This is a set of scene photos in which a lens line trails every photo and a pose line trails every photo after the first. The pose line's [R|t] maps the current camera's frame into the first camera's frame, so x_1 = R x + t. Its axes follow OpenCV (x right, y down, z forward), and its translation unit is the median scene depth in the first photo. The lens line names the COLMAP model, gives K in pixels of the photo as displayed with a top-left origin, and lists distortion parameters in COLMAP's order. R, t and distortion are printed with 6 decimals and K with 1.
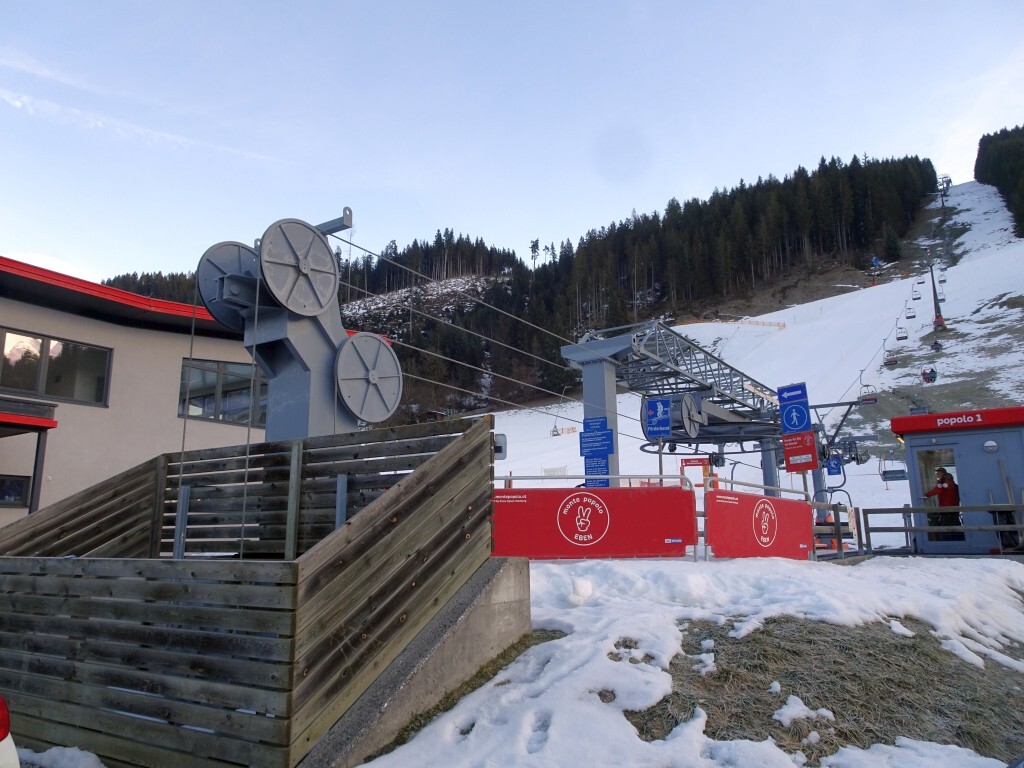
lens RADIAL K [[741.4, 0, 511.2], [0, 741.4, 384.0], [0, 0, 1]] dist [0.028603, -0.011831]
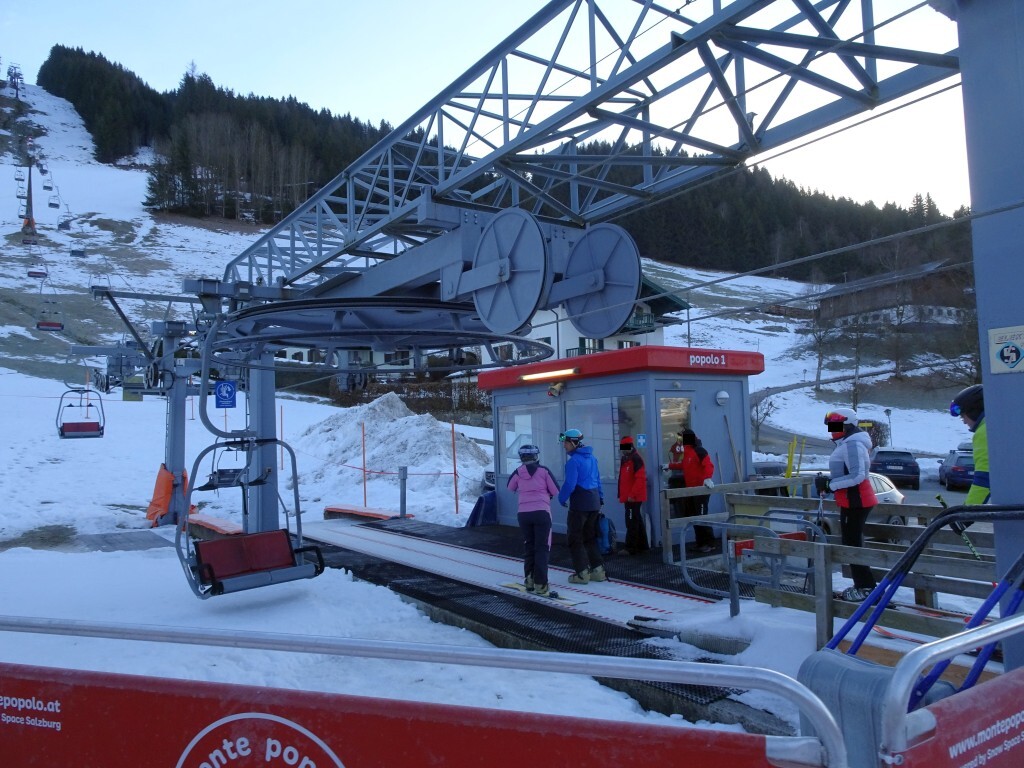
lens RADIAL K [[741.4, 0, 512.7], [0, 741.4, 382.9], [0, 0, 1]] dist [0.028603, -0.011831]
pose [[0.377501, 0.070640, 0.923311, -0.015858], [-0.167793, 0.985799, -0.006817, 0.012598], [-0.910680, -0.152352, 0.383992, 0.105515]]
